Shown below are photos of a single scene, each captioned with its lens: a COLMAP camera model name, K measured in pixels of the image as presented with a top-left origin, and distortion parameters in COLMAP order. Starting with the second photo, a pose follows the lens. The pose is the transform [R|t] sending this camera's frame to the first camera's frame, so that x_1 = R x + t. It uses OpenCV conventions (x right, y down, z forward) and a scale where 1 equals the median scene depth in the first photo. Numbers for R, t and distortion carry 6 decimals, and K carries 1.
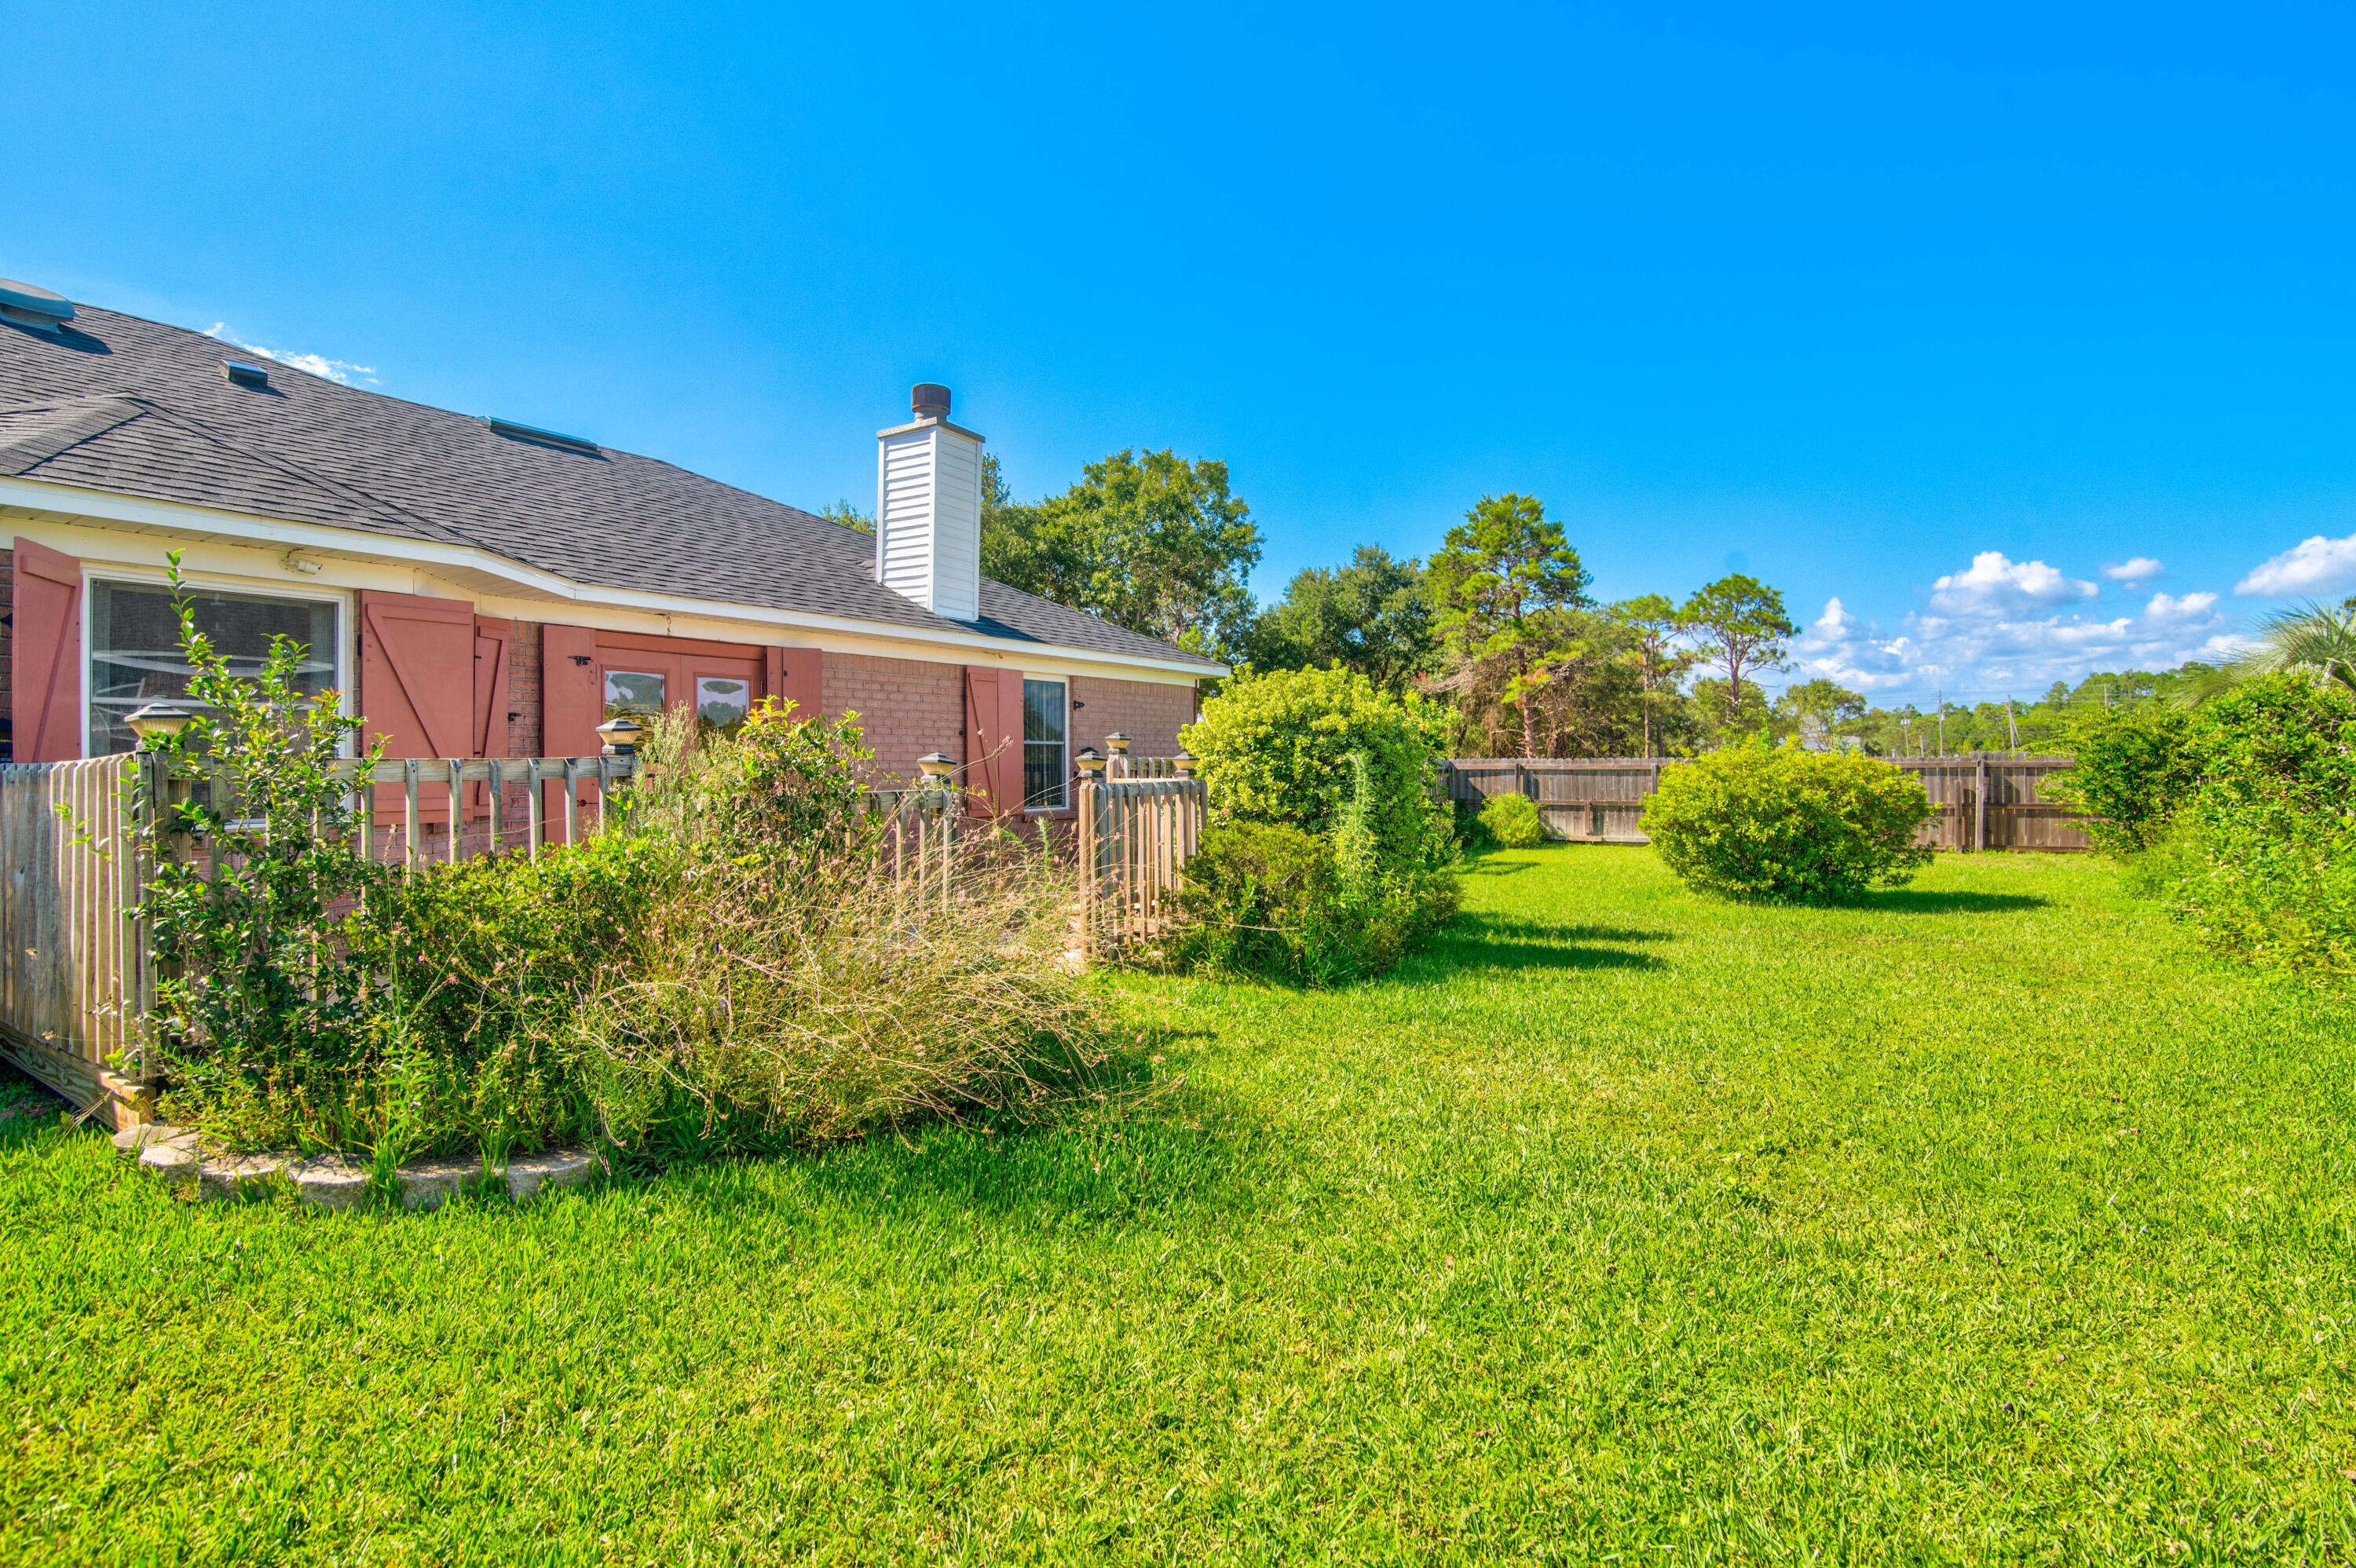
lens RADIAL K [[1139.6, 0, 1180.0], [0, 1139.6, 791.2], [0, 0, 1]] dist [-0.048727, 0.011513]
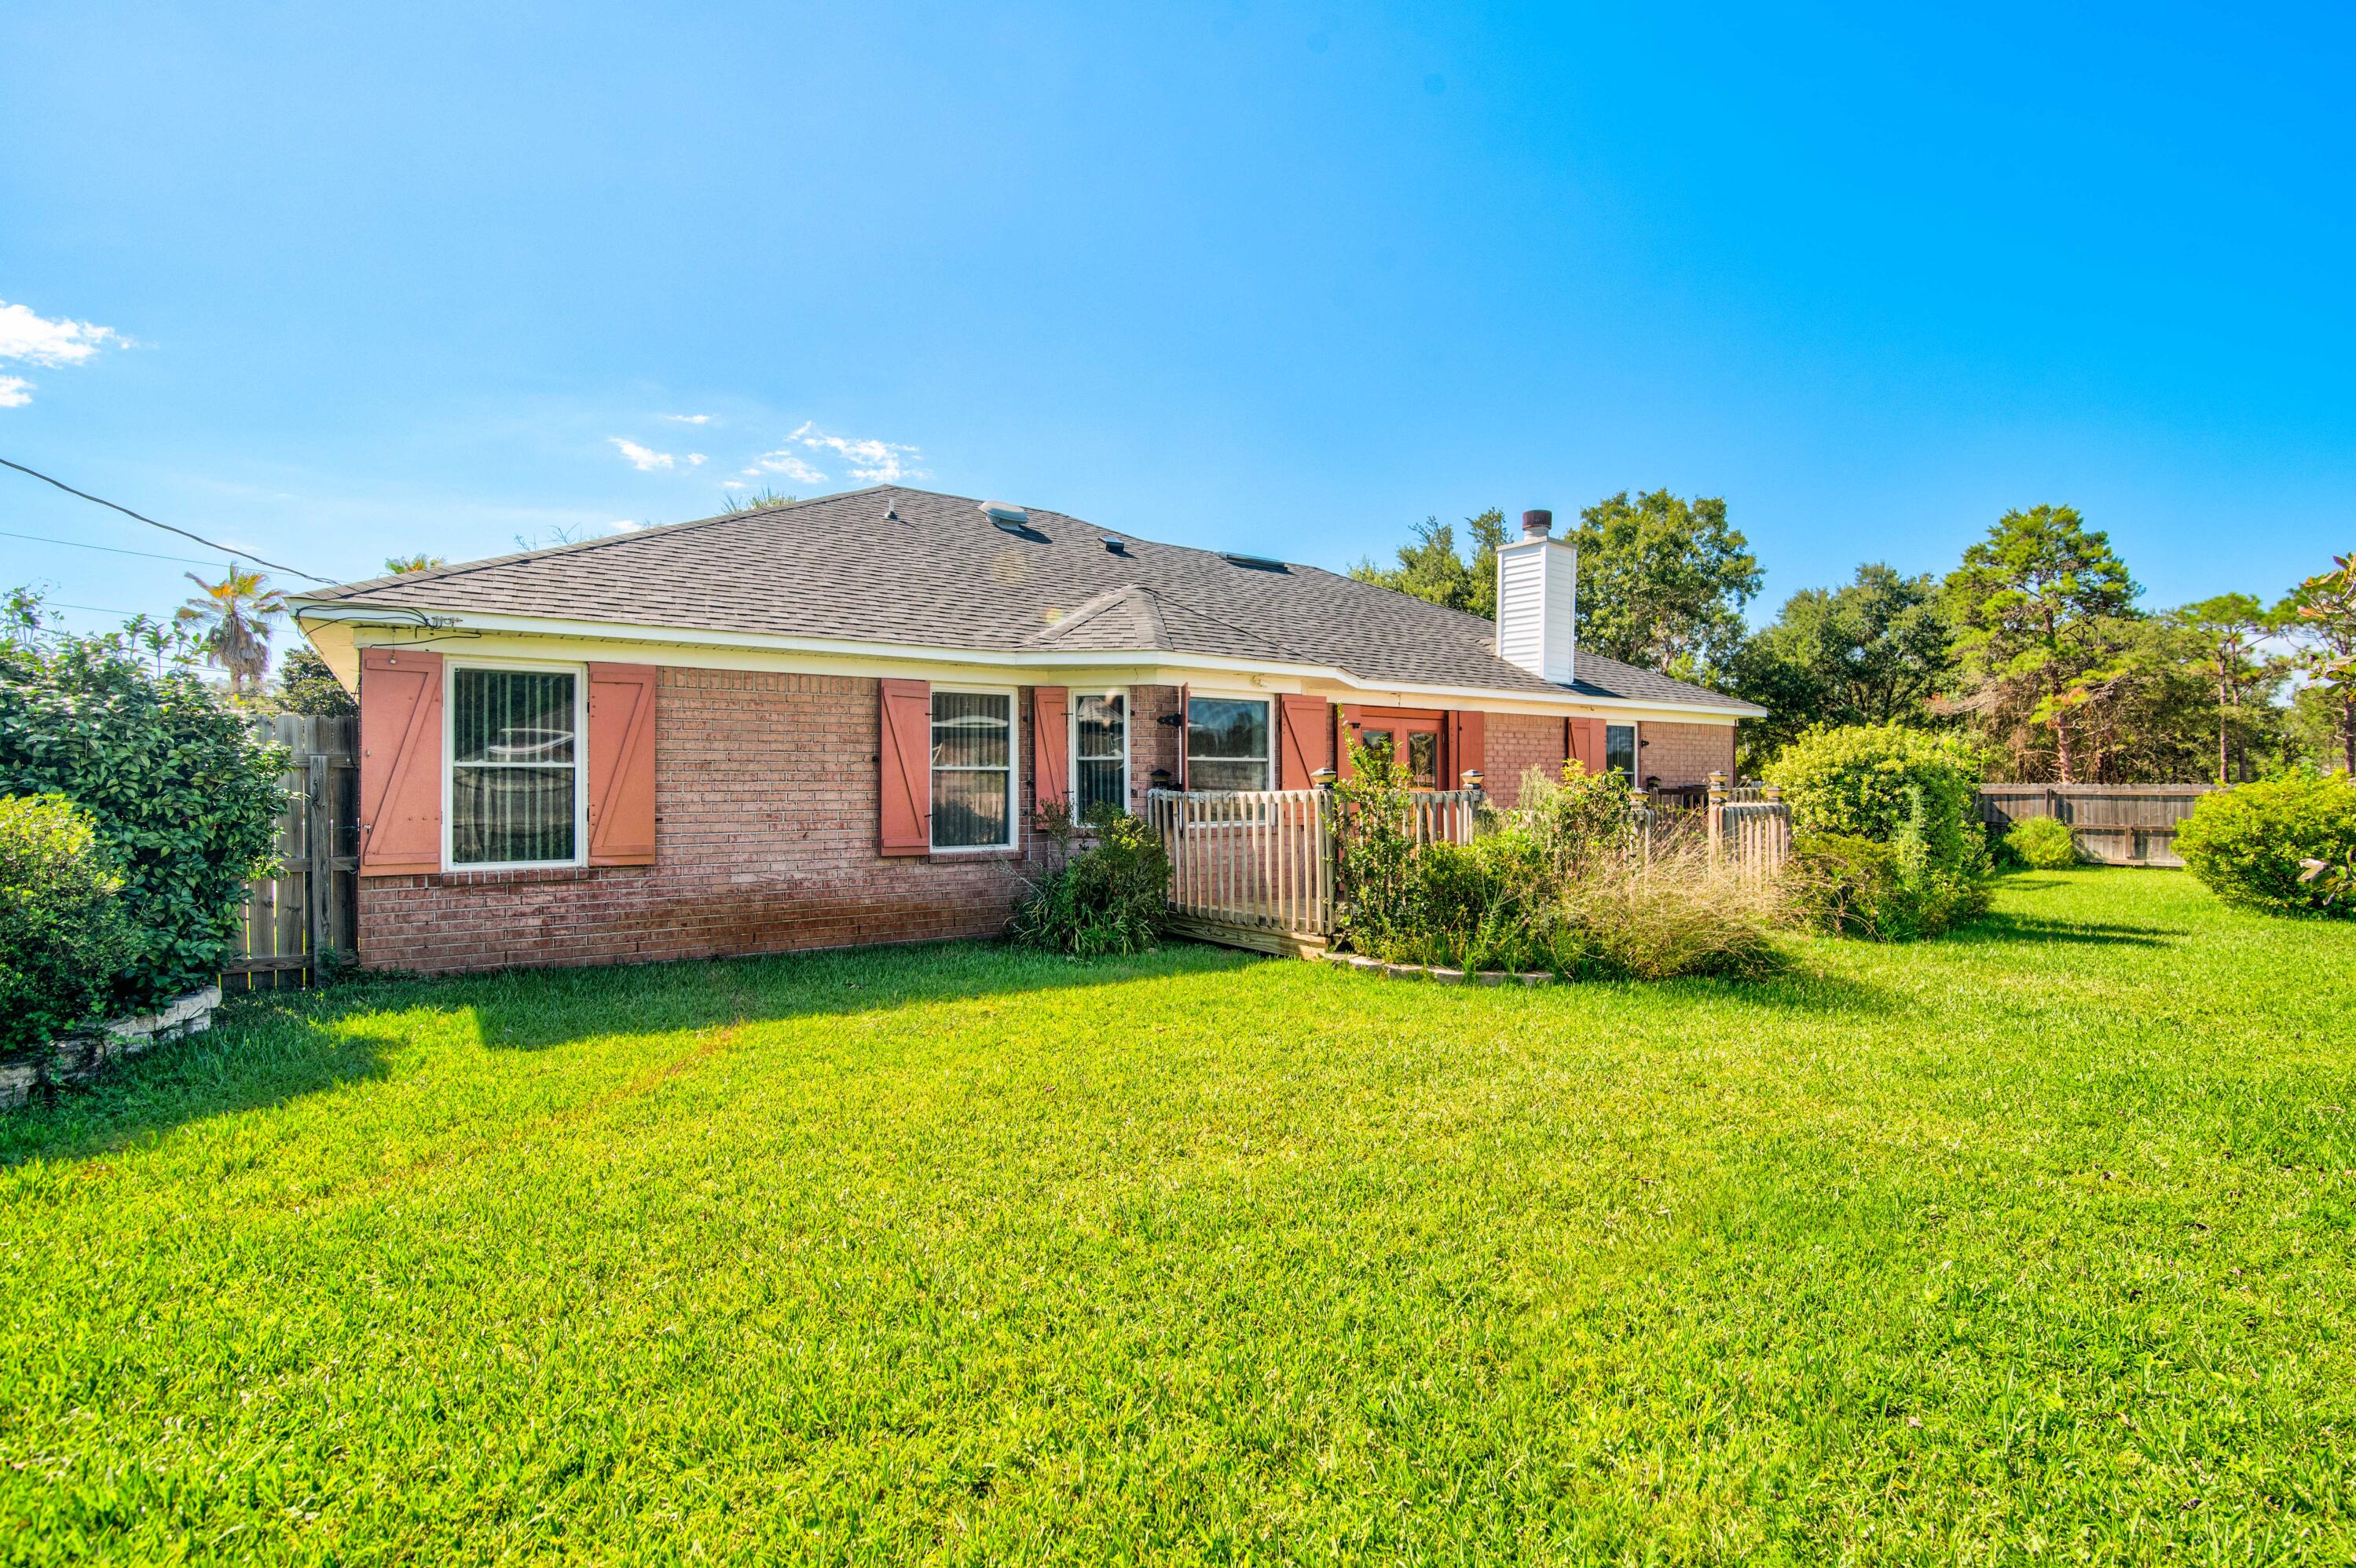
lens RADIAL K [[1139.7, 0, 1180.0], [0, 1139.7, 791.2], [0, 0, 1]] dist [-0.048727, 0.011513]
pose [[0.929514, 0.007029, -0.368719, -0.067647], [-0.012324, 0.999852, -0.012007, -0.000113], [0.368580, 0.015705, 0.929463, -0.241476]]
